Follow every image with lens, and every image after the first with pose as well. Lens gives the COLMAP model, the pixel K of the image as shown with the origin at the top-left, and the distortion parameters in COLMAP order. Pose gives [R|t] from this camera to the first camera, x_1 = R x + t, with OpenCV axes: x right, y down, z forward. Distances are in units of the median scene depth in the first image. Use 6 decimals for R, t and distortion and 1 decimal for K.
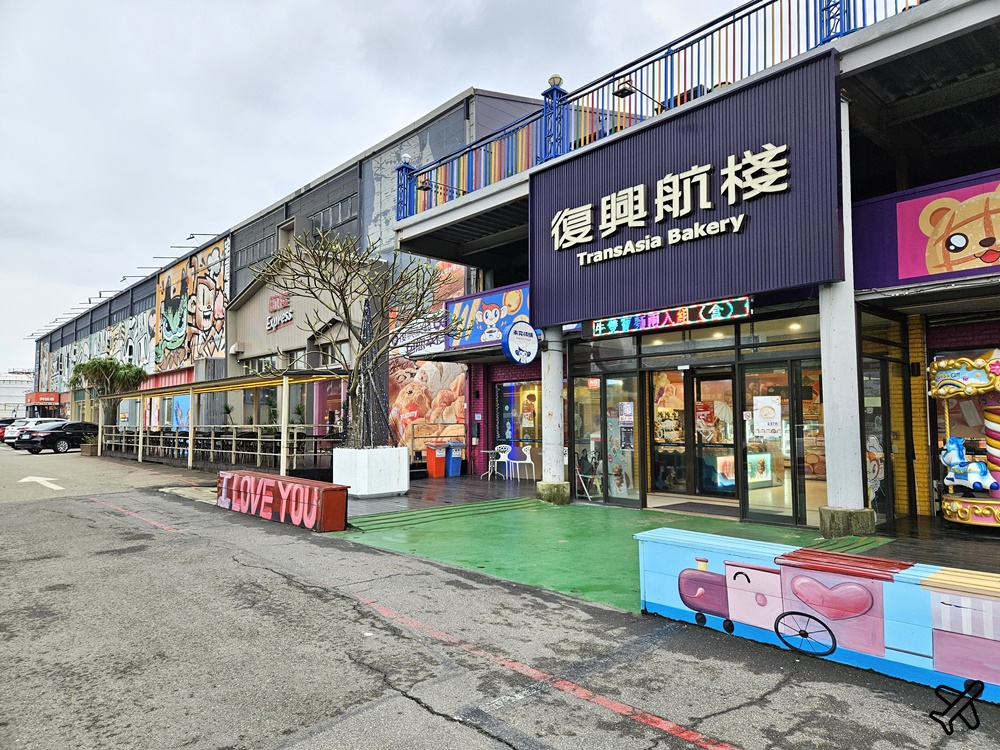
lens RADIAL K [[665.7, 0, 500.0], [0, 665.7, 375.0], [0, 0, 1]] dist [0.059073, -0.043300]
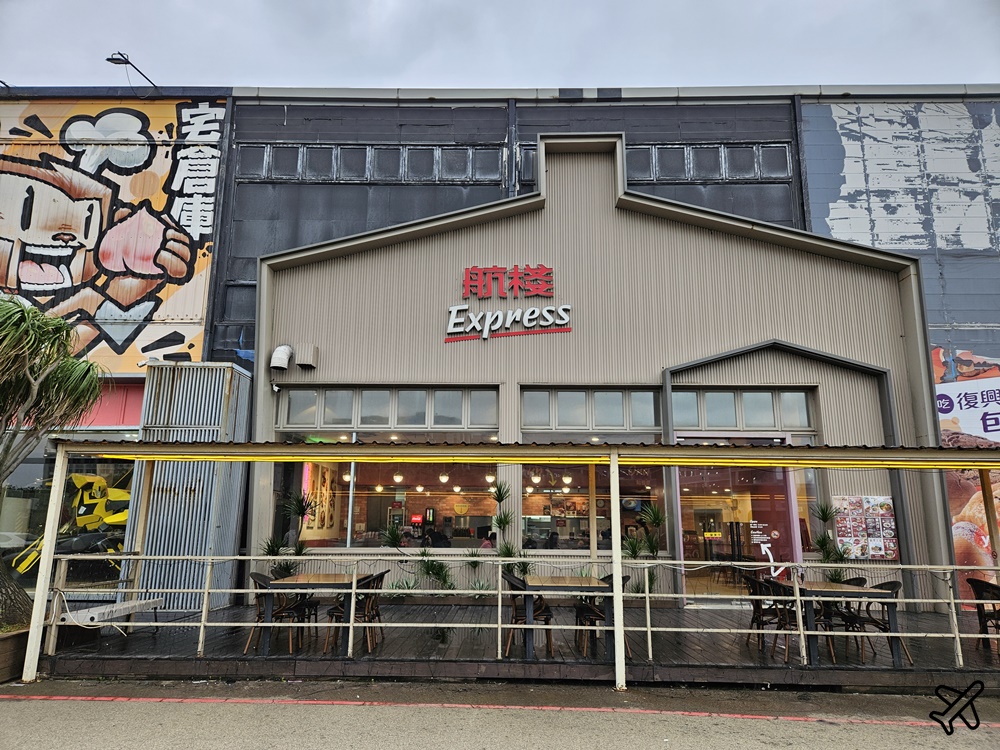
lens RADIAL K [[665.7, 0, 500.0], [0, 665.7, 375.0], [0, 0, 1]] dist [0.059073, -0.043300]
pose [[0.679926, 0.174202, 0.712288, -1.779209], [-0.063699, 0.981731, -0.179294, 0.113463], [-0.730509, 0.076535, 0.678601, 1.847551]]
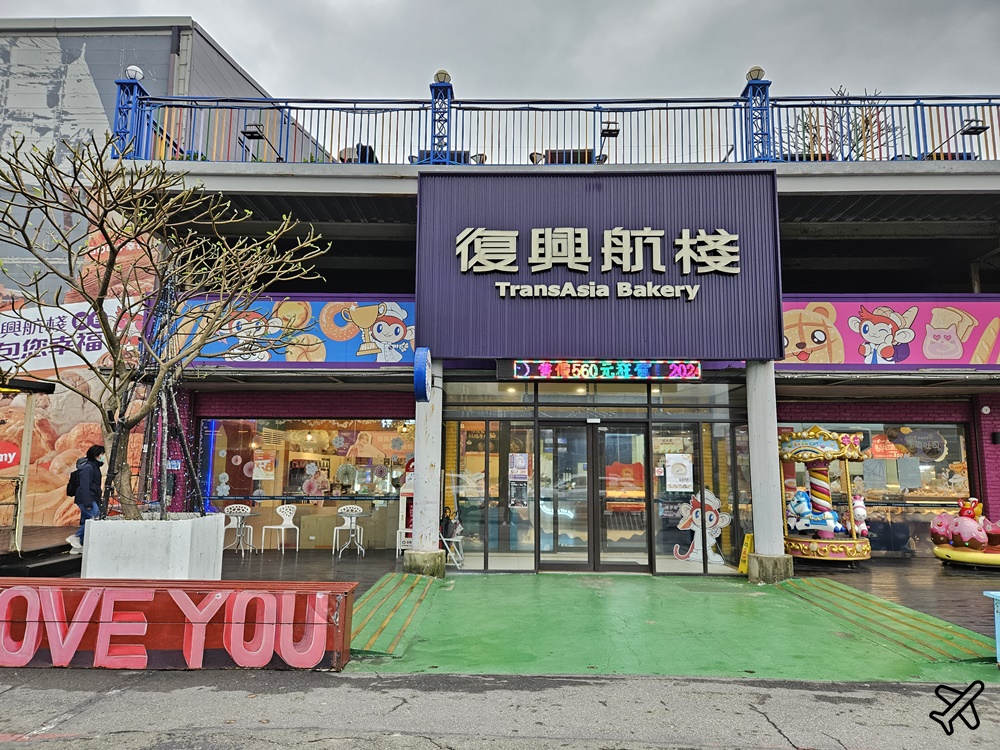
lens RADIAL K [[665.7, 0, 500.0], [0, 665.7, 375.0], [0, 0, 1]] dist [0.059073, -0.043300]
pose [[0.679635, 0.114366, 0.724581, -0.565667], [-0.064602, 0.993265, -0.096180, 0.026530], [-0.730701, 0.018558, 0.682446, 0.454068]]
